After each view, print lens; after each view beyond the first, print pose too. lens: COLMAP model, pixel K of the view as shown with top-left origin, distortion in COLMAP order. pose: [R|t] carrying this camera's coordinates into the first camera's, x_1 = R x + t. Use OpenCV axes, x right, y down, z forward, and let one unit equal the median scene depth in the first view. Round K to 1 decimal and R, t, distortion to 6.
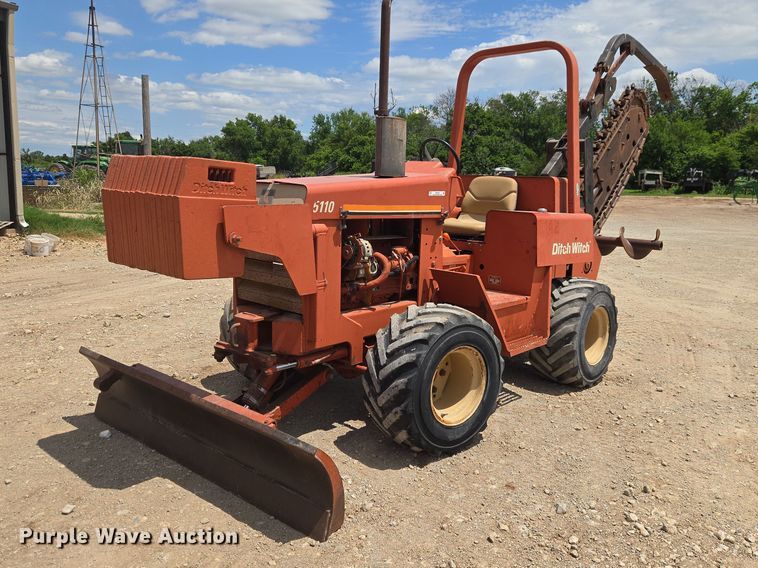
lens RADIAL K [[634.7, 0, 400.6], [0, 634.7, 265.8], [0, 0, 1]] dist [0.112605, -0.151818]
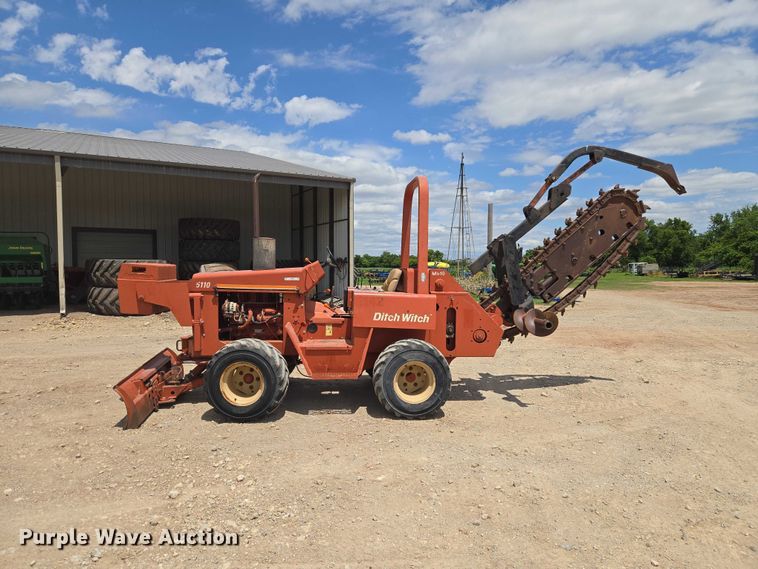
lens RADIAL K [[507.1, 0, 375.9], [0, 507.1, 293.0], [0, 0, 1]] dist [0.074359, -0.067305]
pose [[0.734965, 0.011920, -0.678000, 0.358864], [-0.081003, 0.994230, -0.070329, 0.000830], [0.673249, 0.106609, 0.731690, 0.045627]]
